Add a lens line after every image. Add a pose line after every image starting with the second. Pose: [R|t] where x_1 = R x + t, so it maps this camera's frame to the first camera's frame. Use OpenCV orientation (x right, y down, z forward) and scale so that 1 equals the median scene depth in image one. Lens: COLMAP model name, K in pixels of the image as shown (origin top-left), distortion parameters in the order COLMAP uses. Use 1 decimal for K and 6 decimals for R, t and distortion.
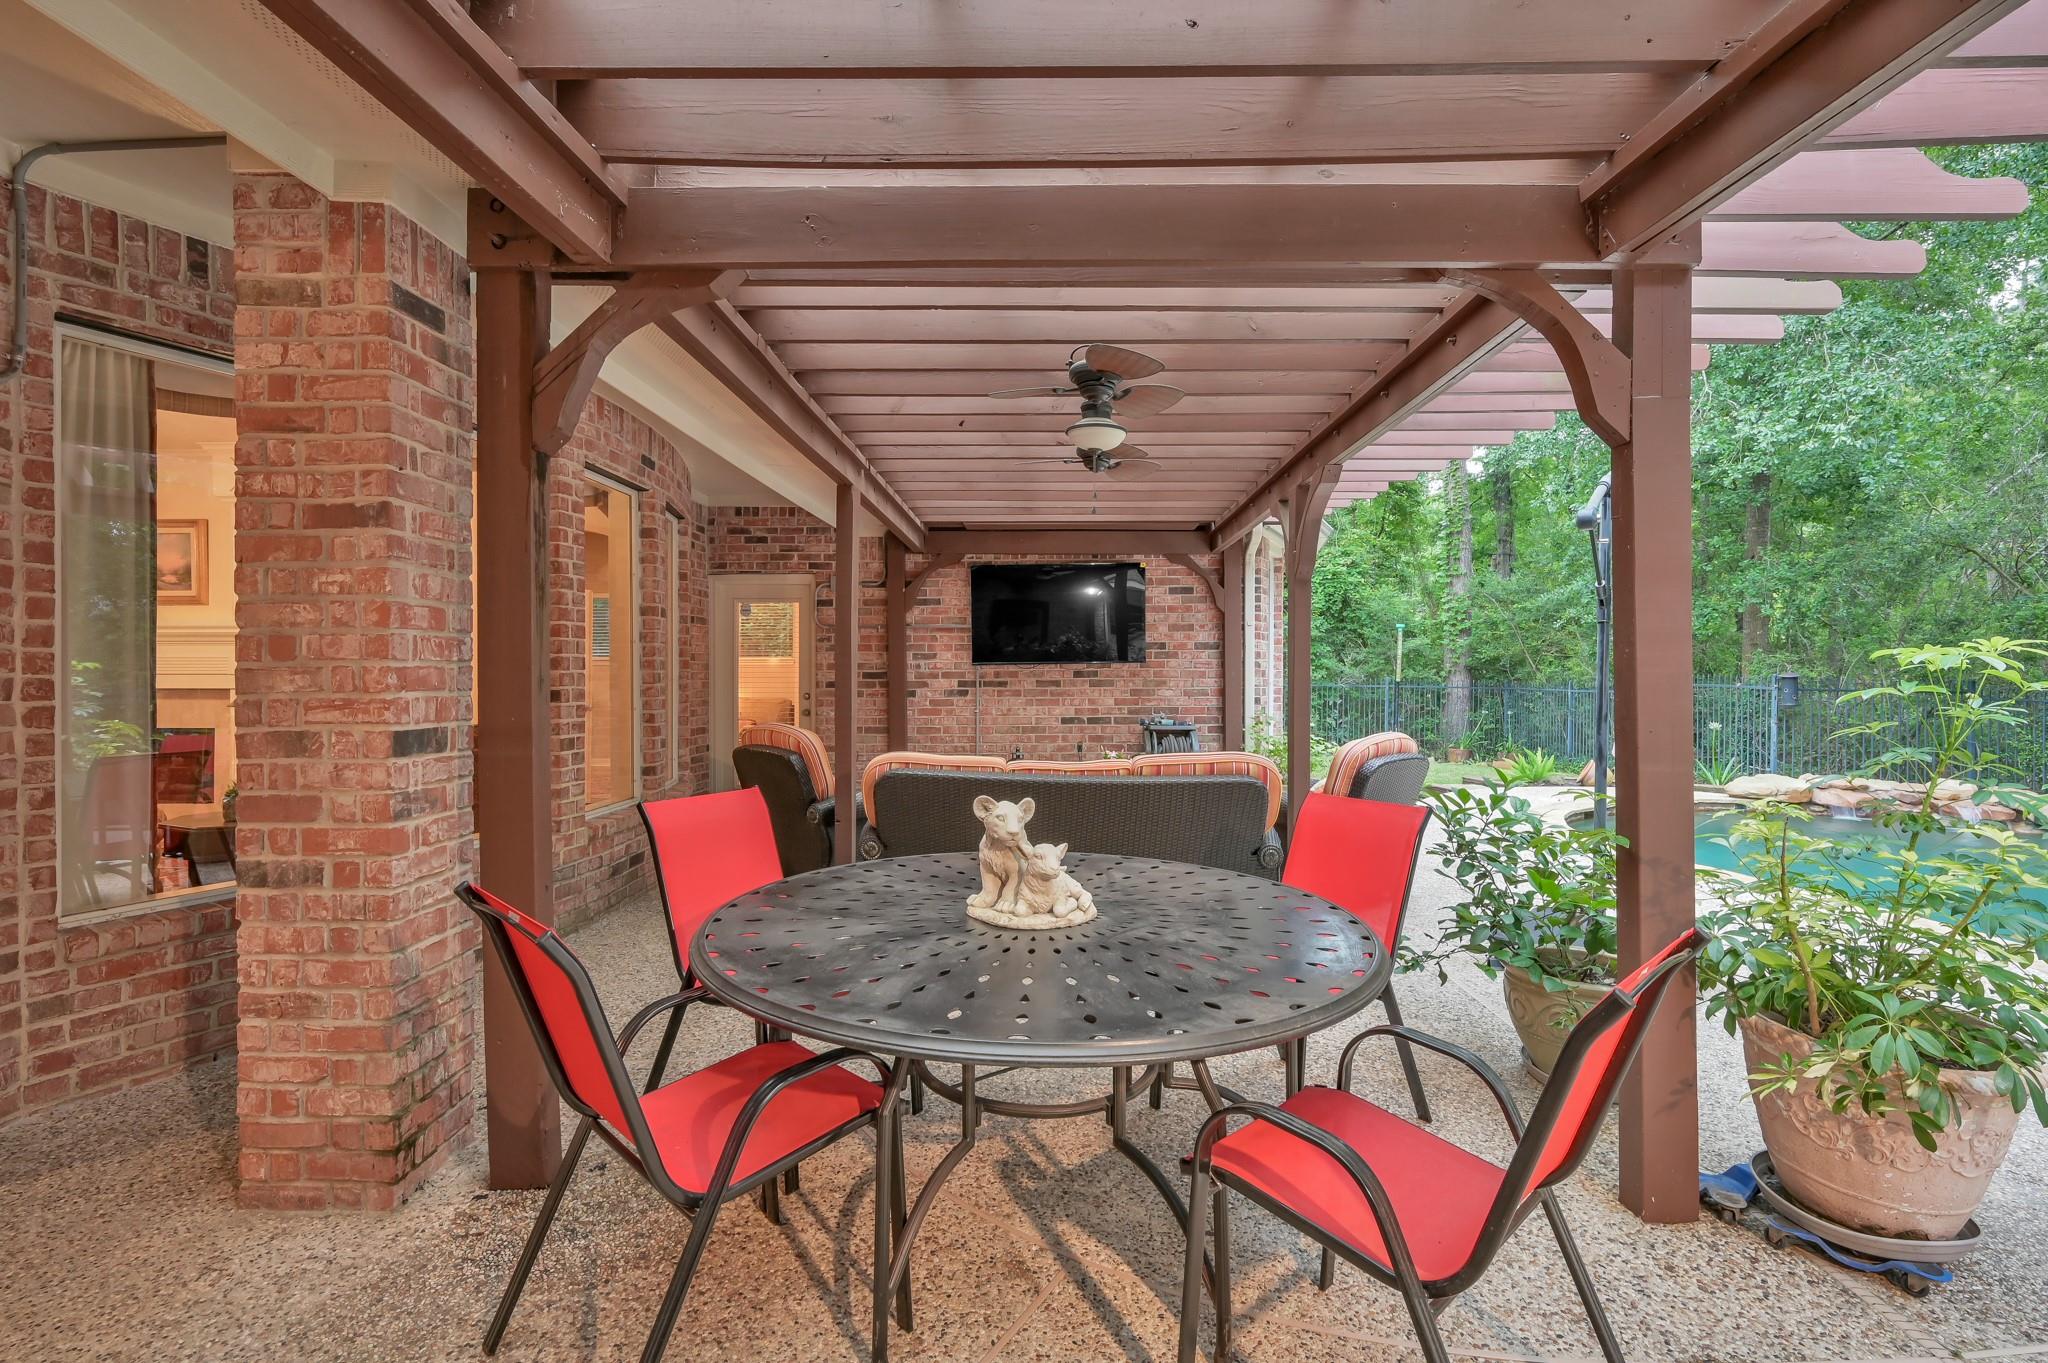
lens RADIAL K [[935.4, 0, 1024.6], [0, 935.4, 678.5], [0, 0, 1]] dist [0.003271, 0.000029]
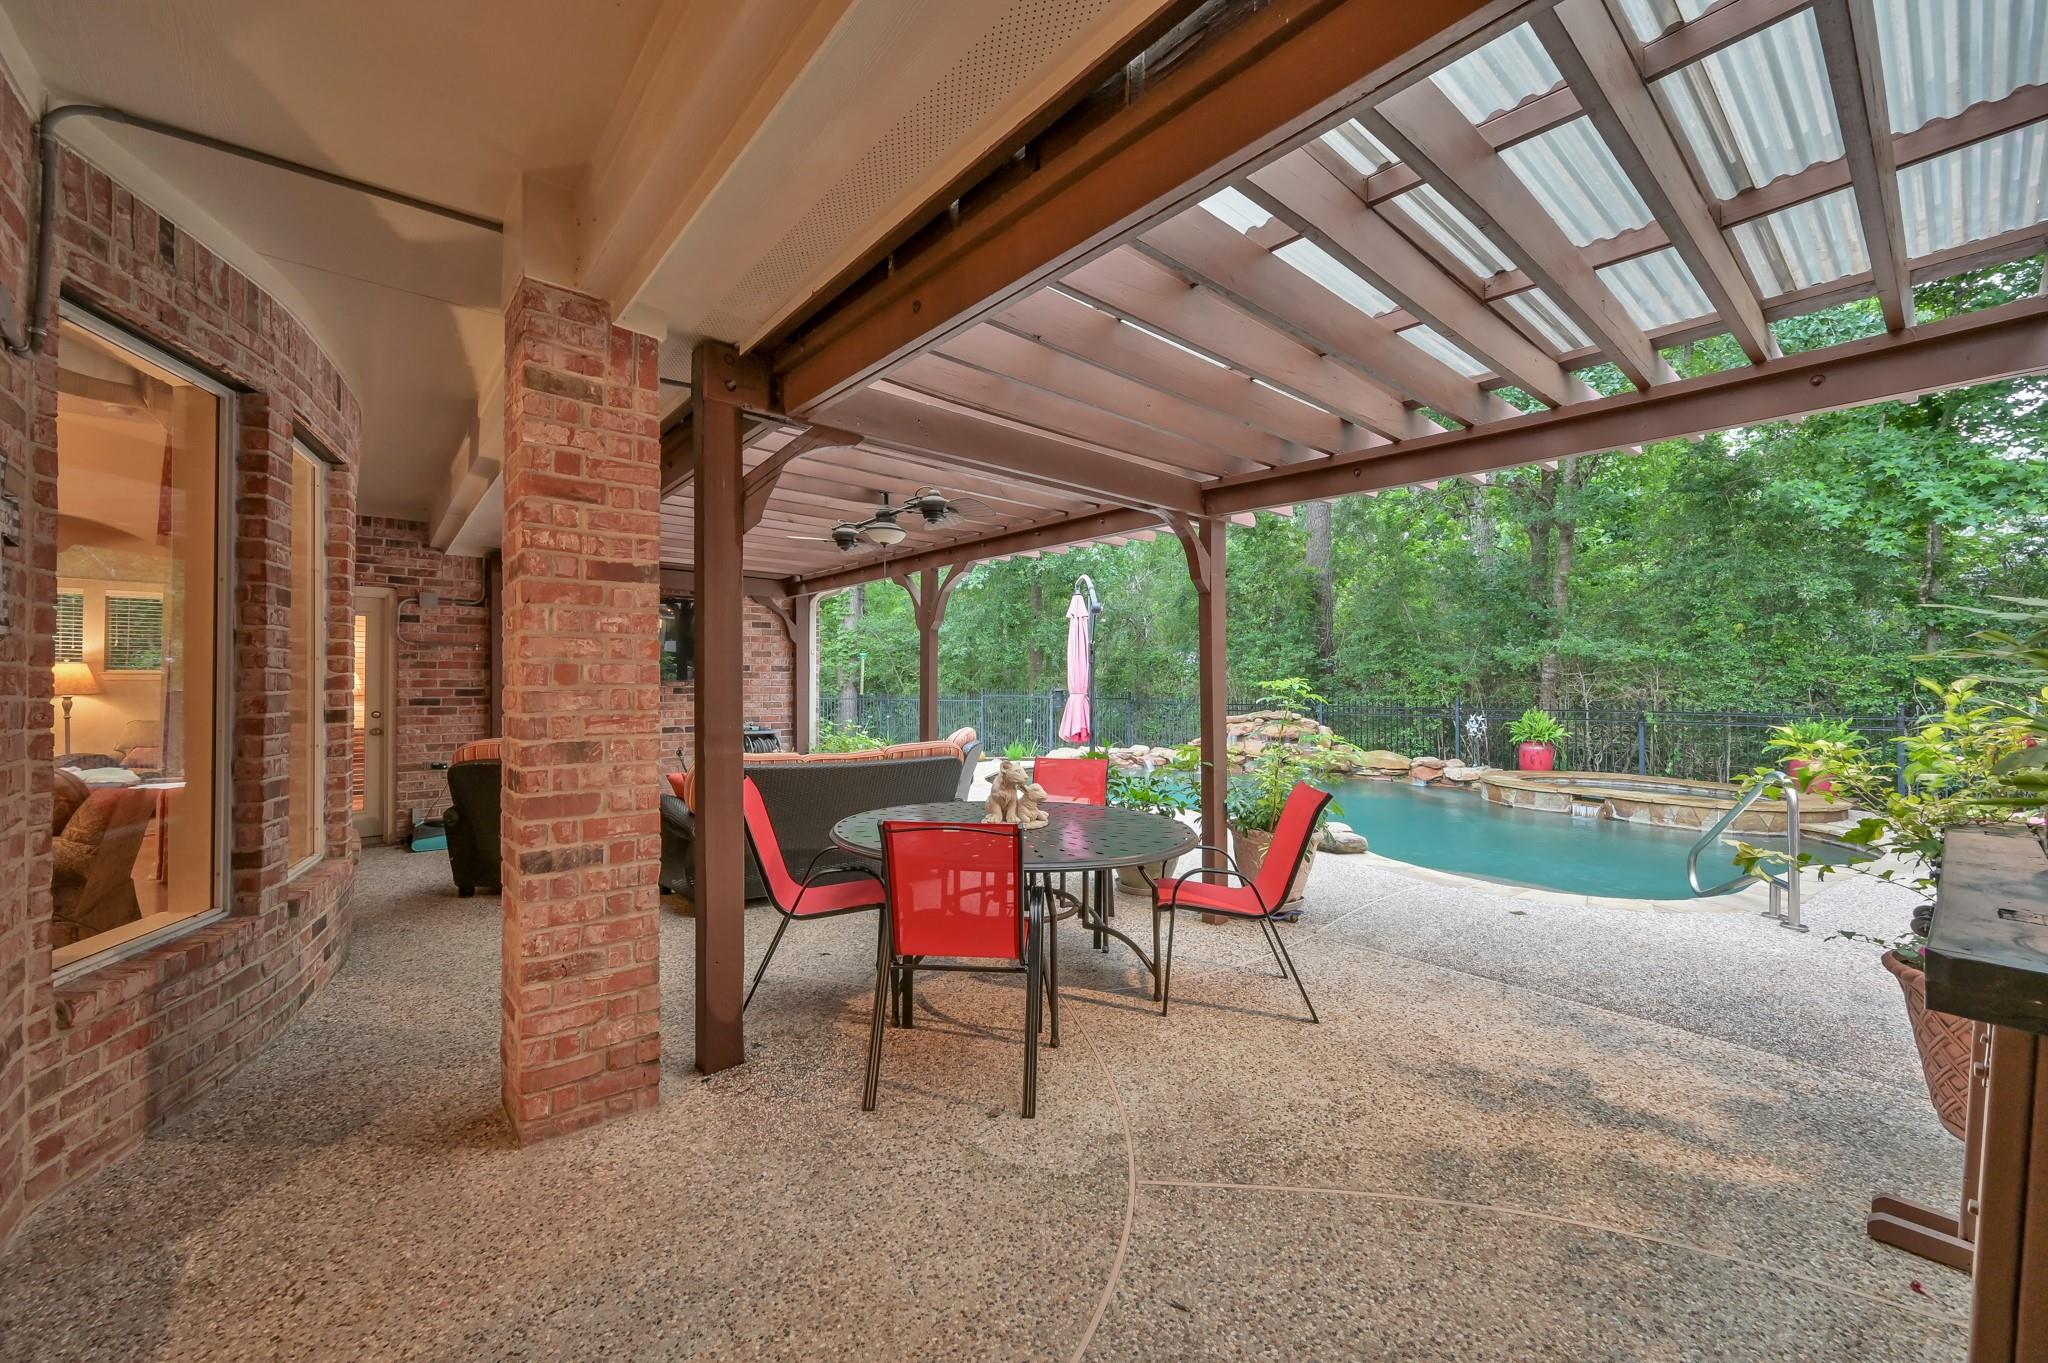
lens RADIAL K [[799.6, 0, 1021.7], [0, 799.6, 684.1], [0, 0, 1]] dist [0.004543, -0.000062]
pose [[0.746326, 0.003215, 0.665573, -1.043946], [0.003586, 0.999954, -0.008851, -0.008623], [-0.665571, 0.008993, 0.746280, -0.179865]]
